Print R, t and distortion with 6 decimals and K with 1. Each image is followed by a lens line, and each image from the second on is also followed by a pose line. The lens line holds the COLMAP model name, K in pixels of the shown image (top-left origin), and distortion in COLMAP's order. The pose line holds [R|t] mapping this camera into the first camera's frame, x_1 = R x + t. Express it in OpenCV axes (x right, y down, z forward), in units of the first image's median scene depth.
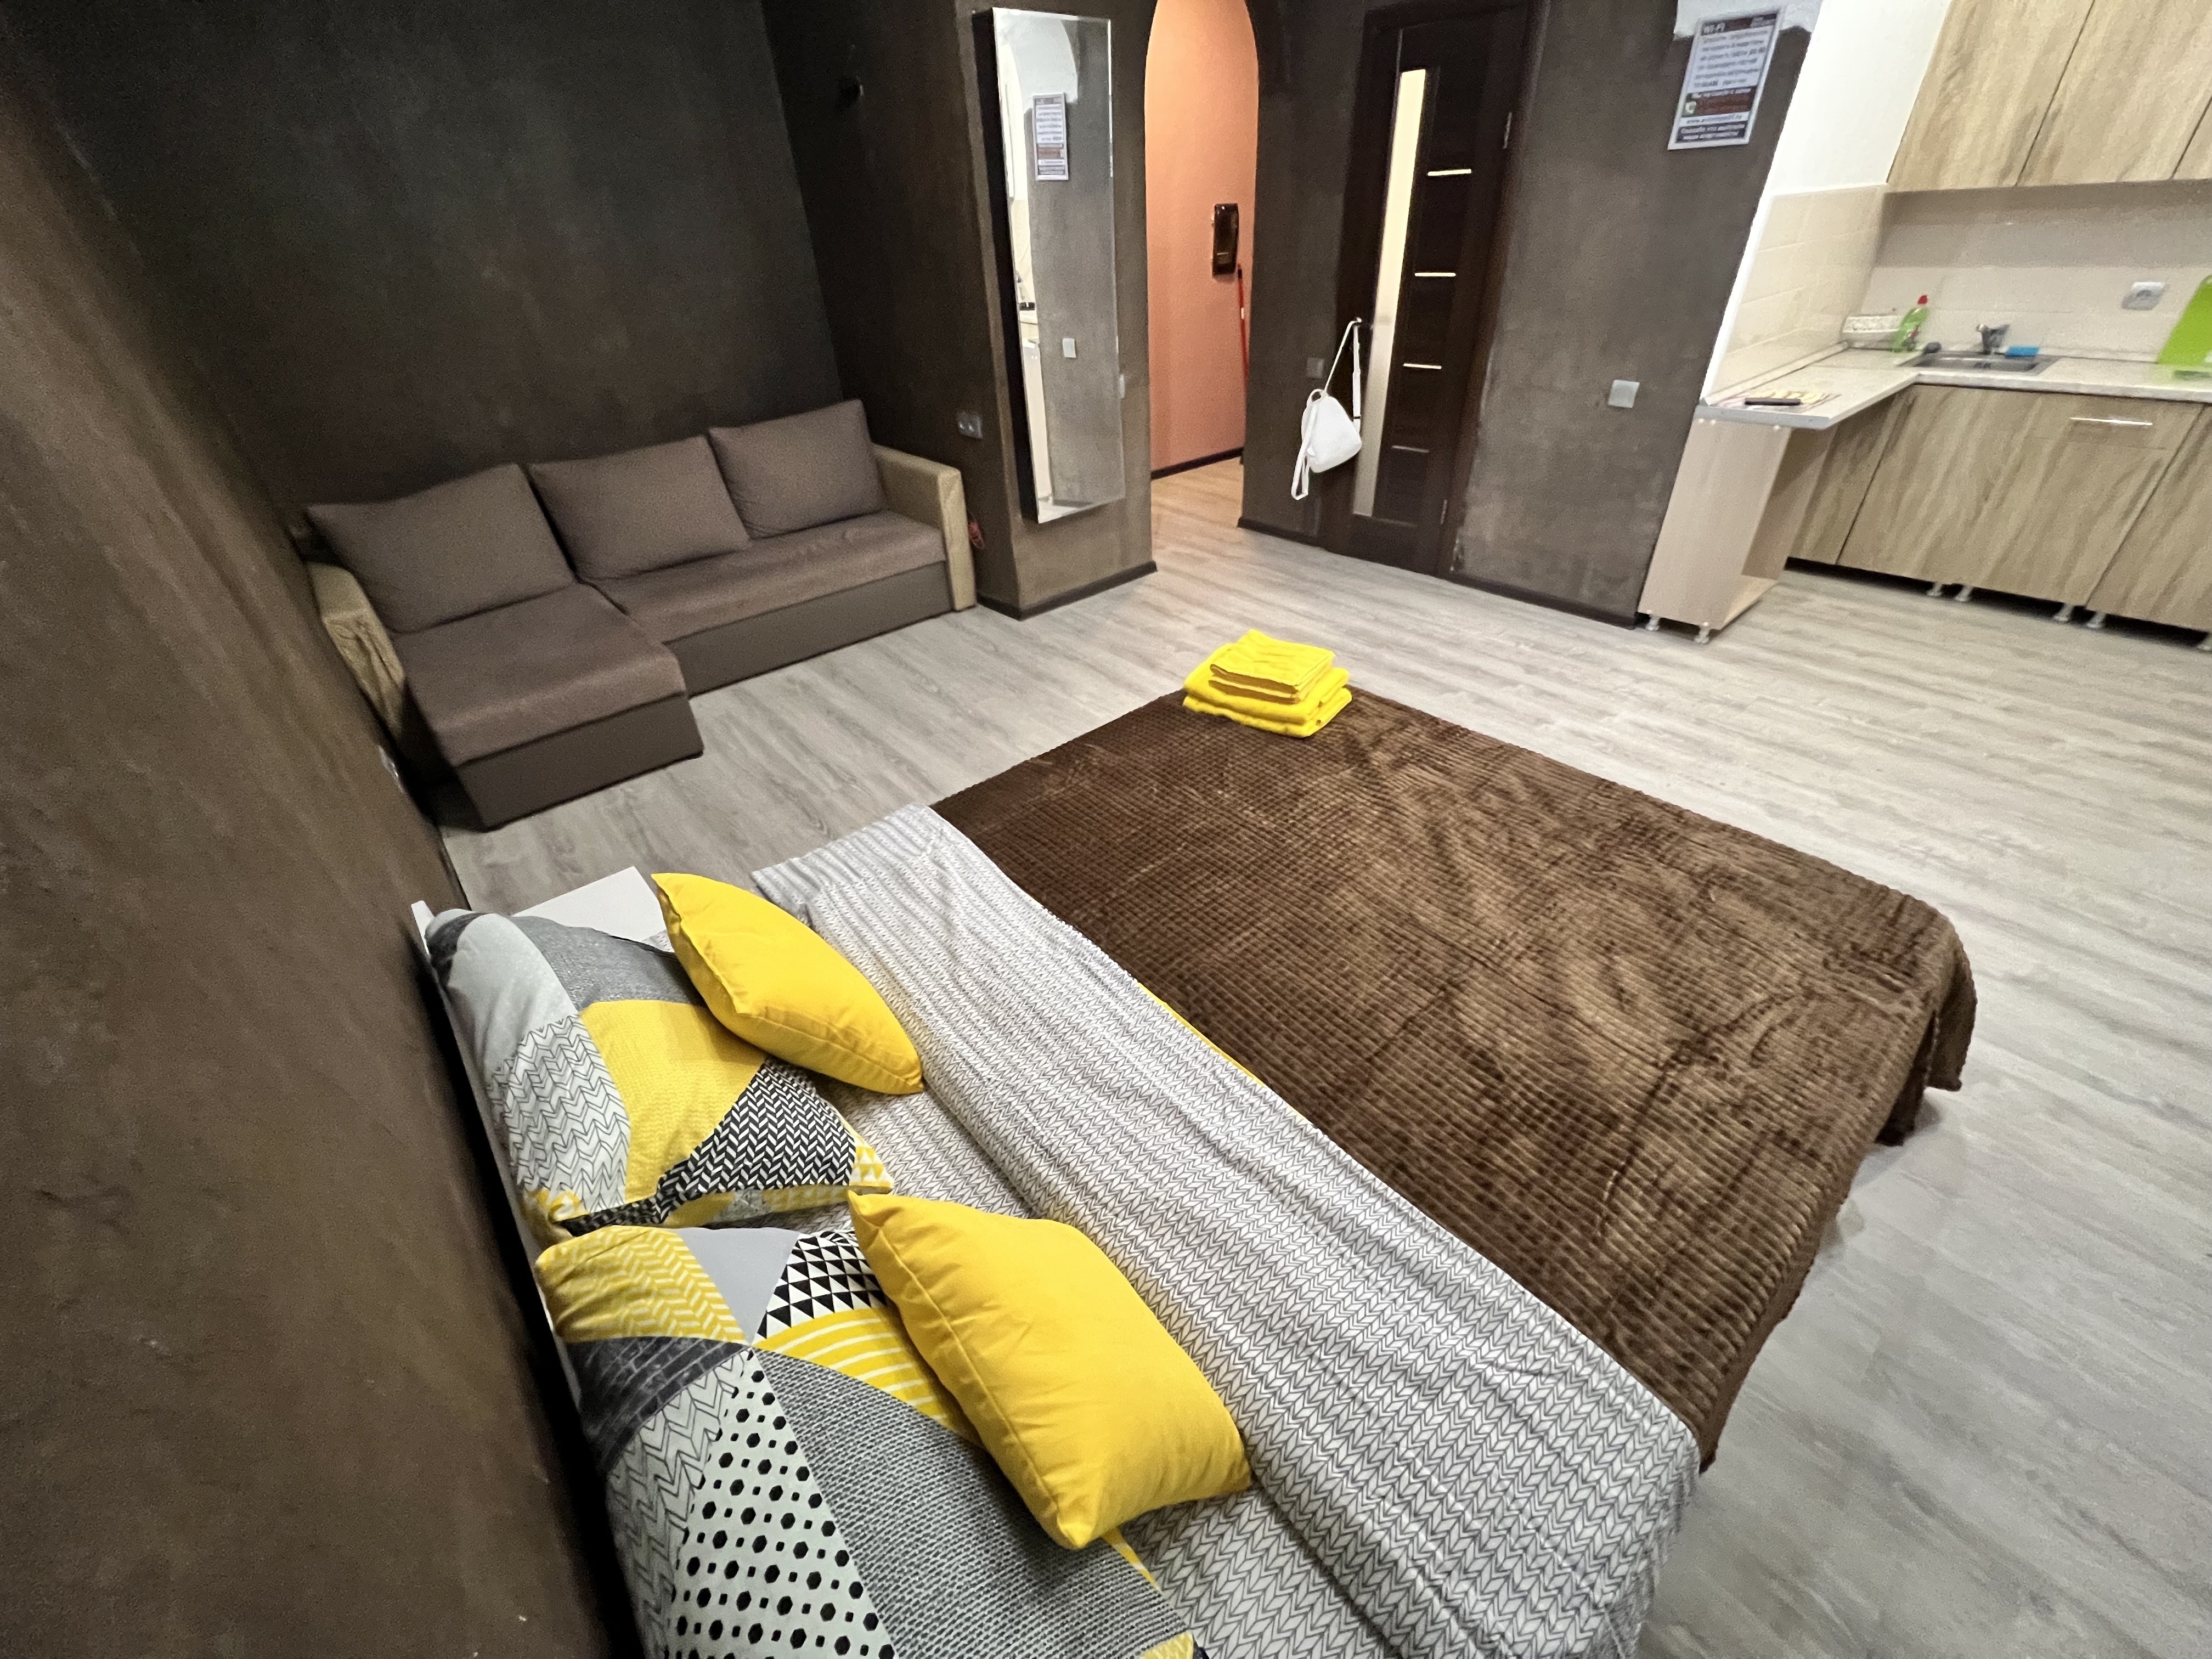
lens RADIAL K [[876.8, 0, 1105.4], [0, 876.8, 824.8], [0, 0, 1]] dist [-0.001650, 0.000131]
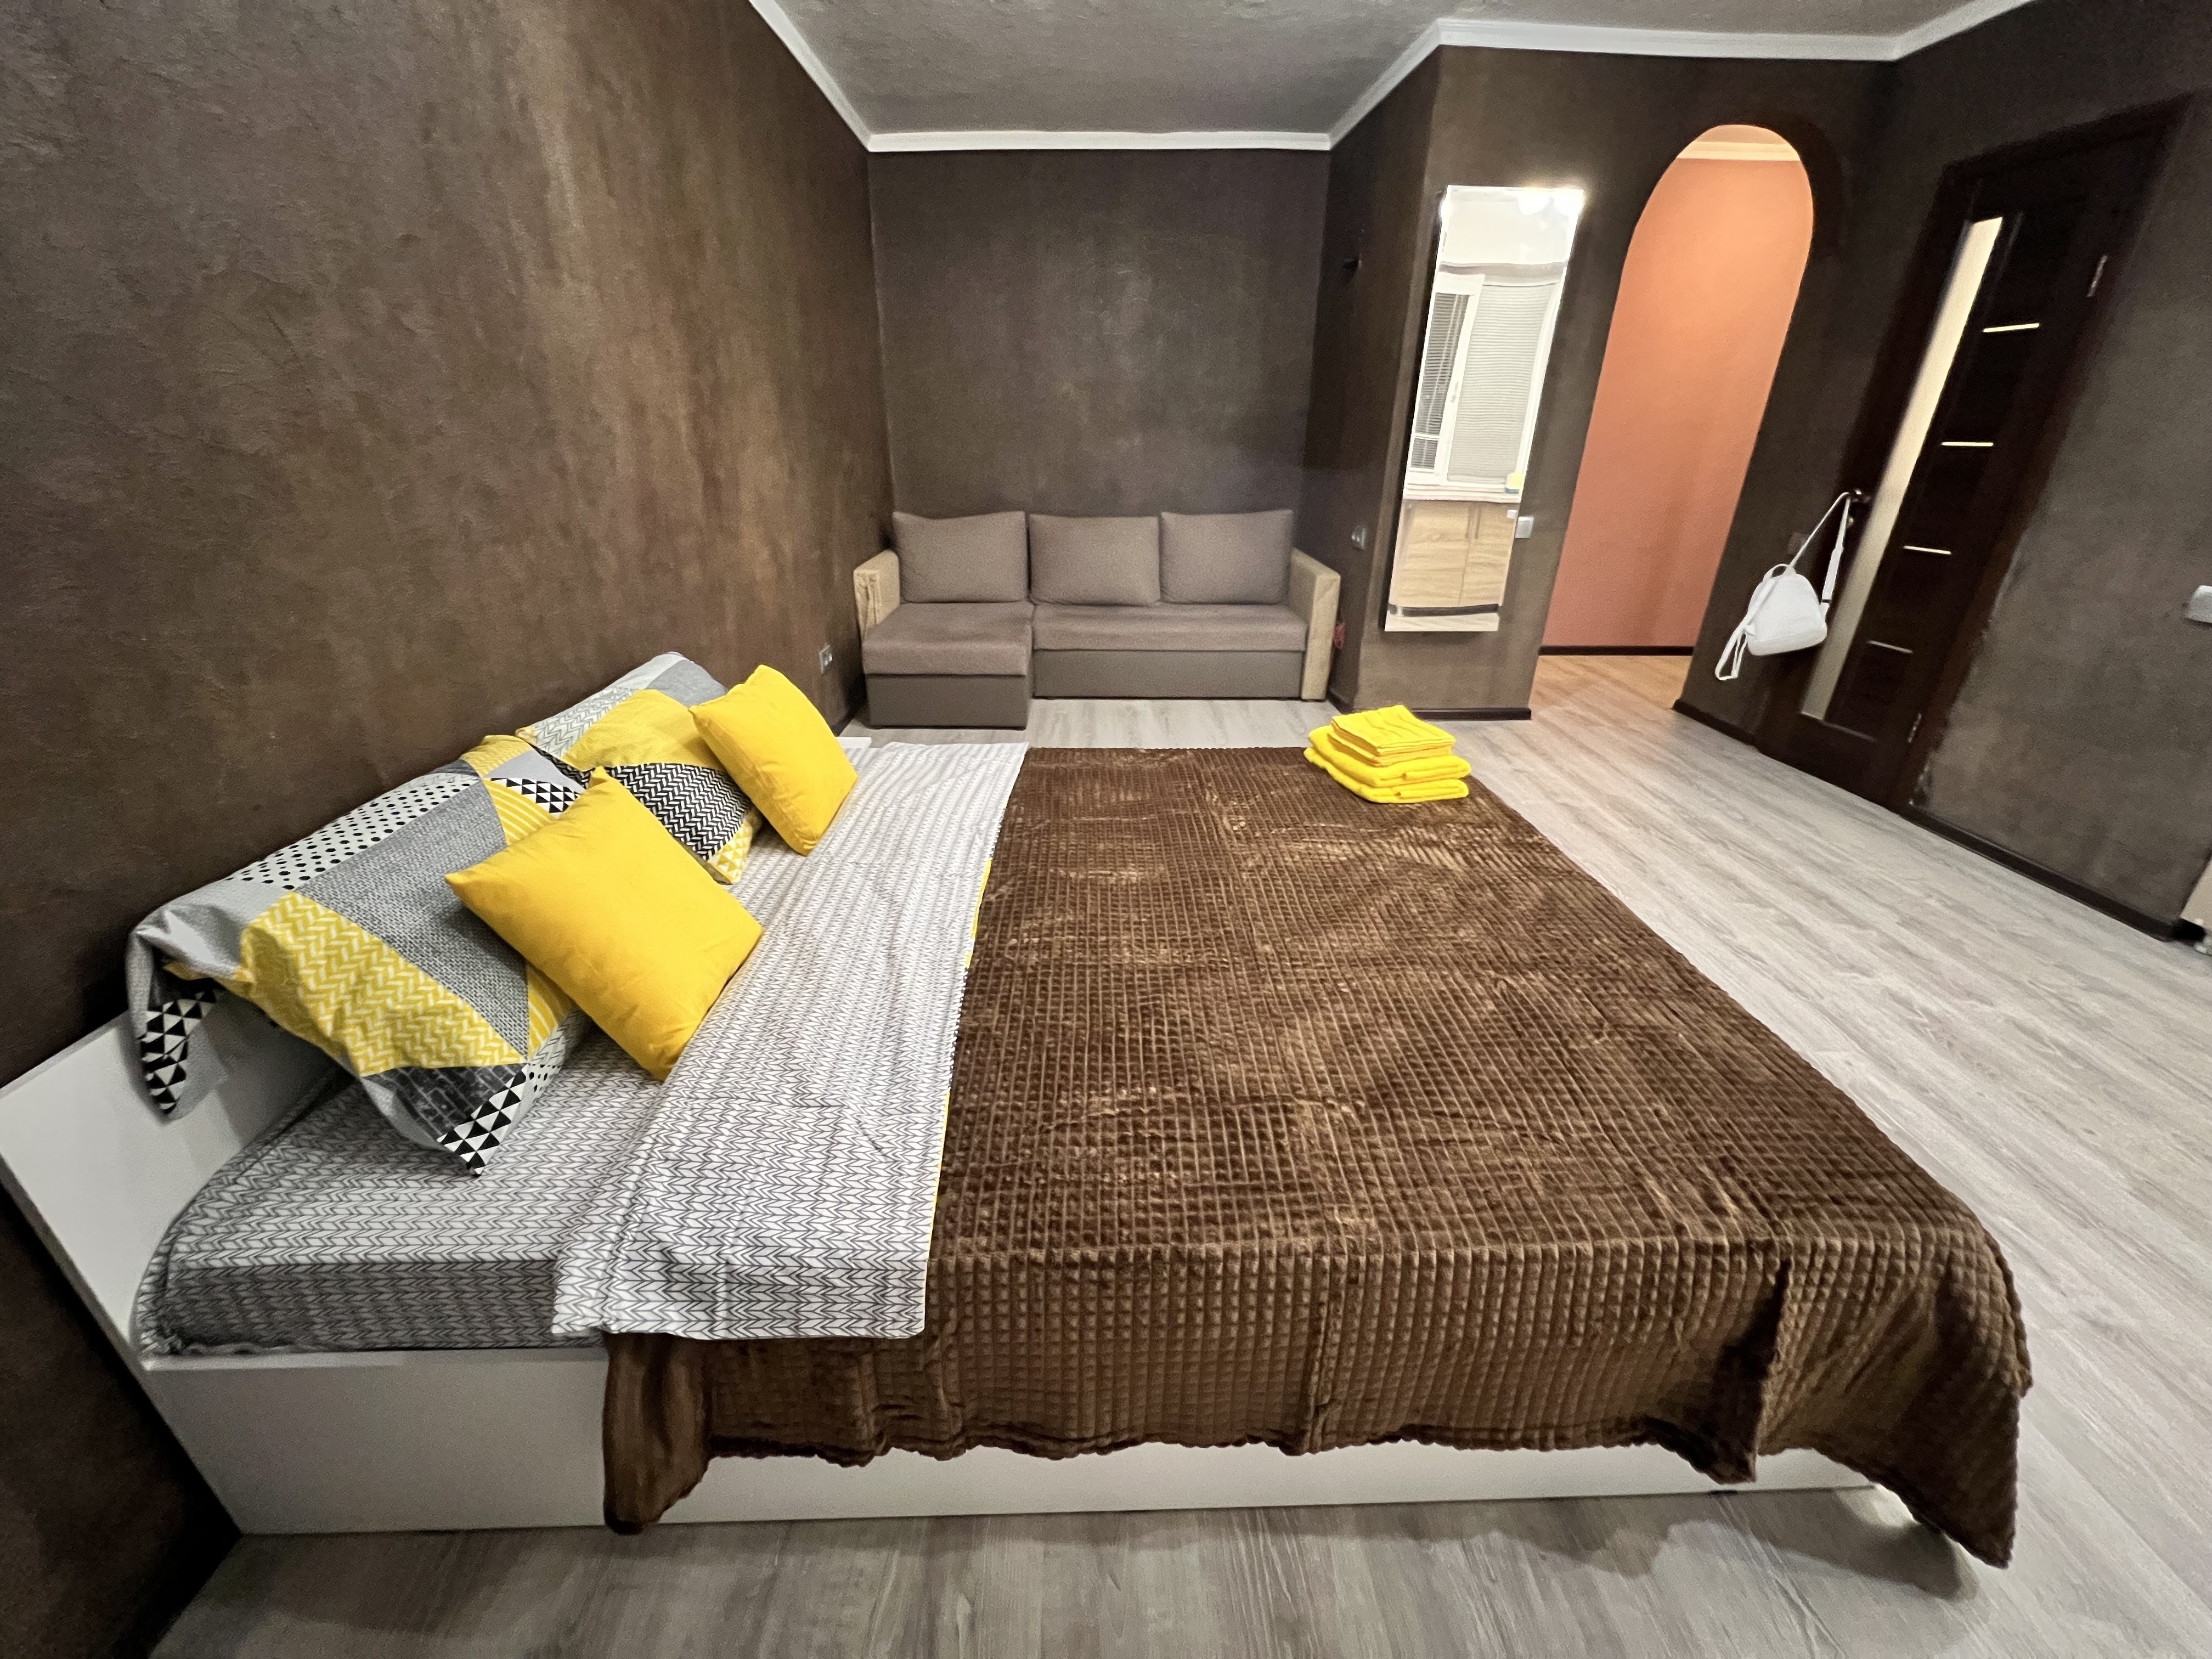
lens RADIAL K [[876.8, 0, 1105.4], [0, 876.8, 824.8], [0, 0, 1]] dist [-0.001650, 0.000131]
pose [[0.776726, 0.310994, -0.547704, 0.318578], [-0.402348, 0.914032, -0.051590, 0.054929], [0.484575, 0.260439, 0.835080, 0.033834]]
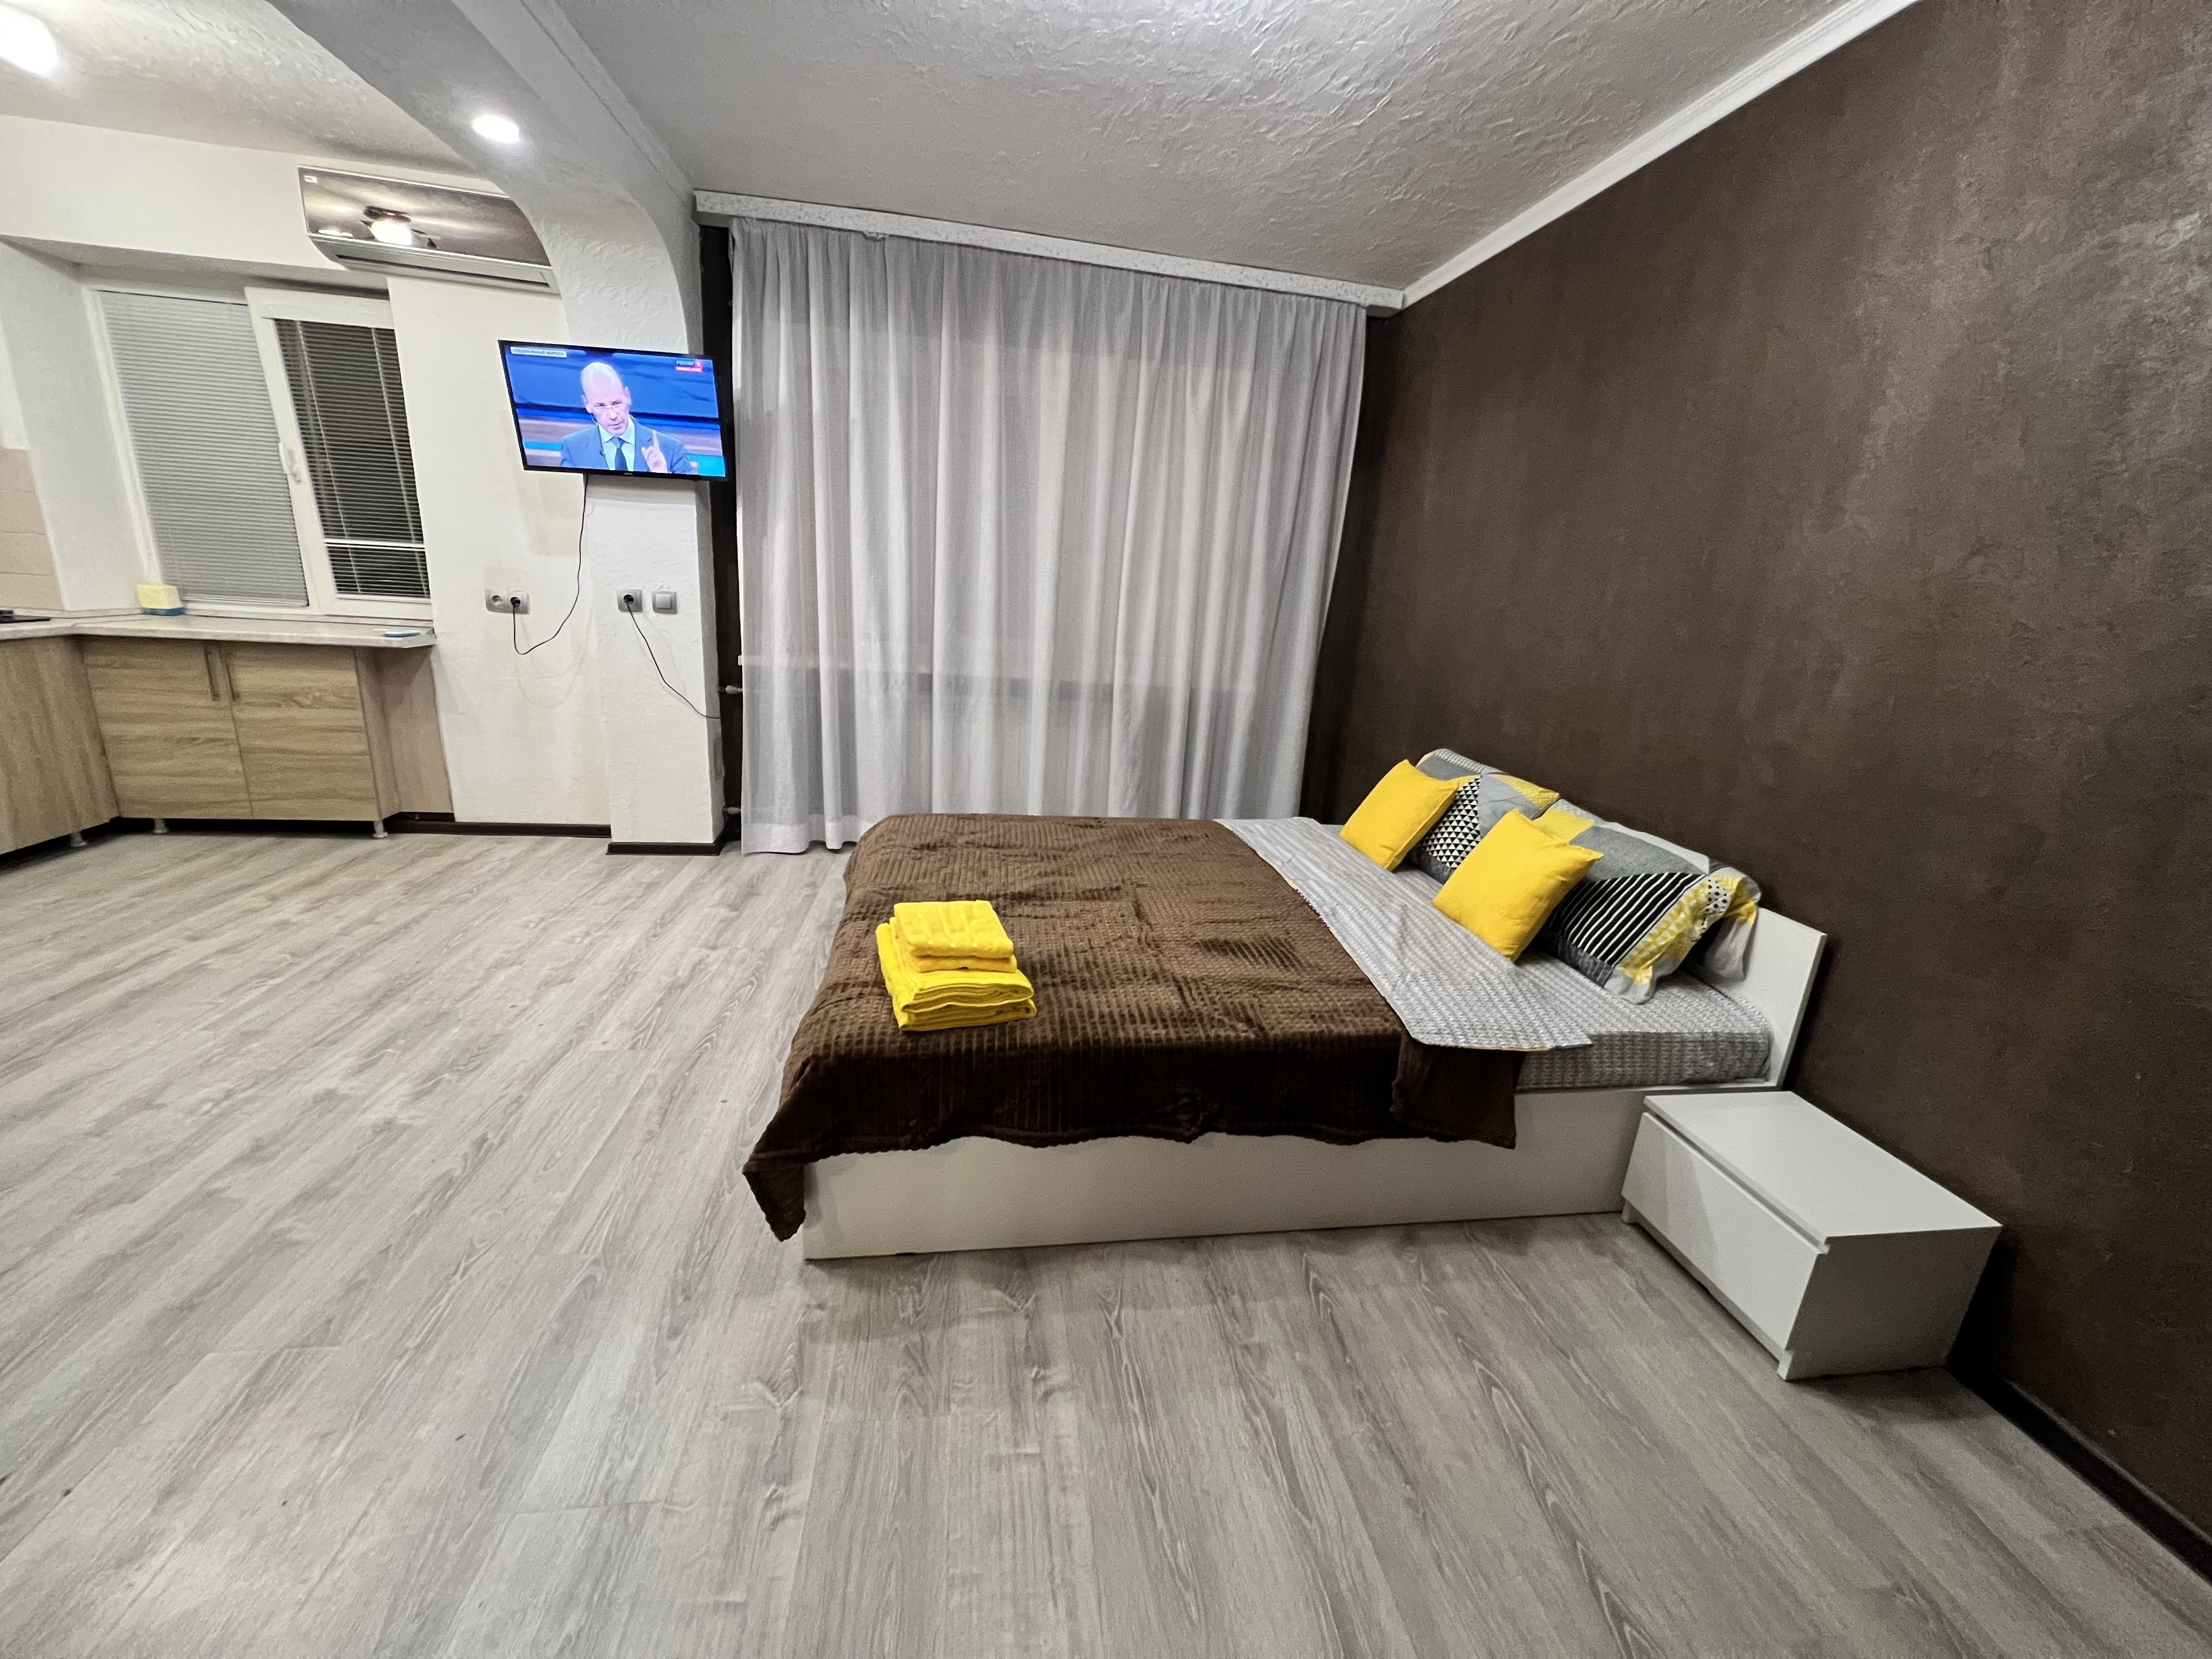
lens RADIAL K [[876.8, 0, 1105.4], [0, 876.8, 824.8], [0, 0, 1]] dist [-0.001650, 0.000131]
pose [[-0.842899, -0.155423, 0.515136, -0.210022], [0.285165, 0.682831, 0.672624, -0.473711], [-0.456292, 0.713852, -0.531237, 0.809060]]
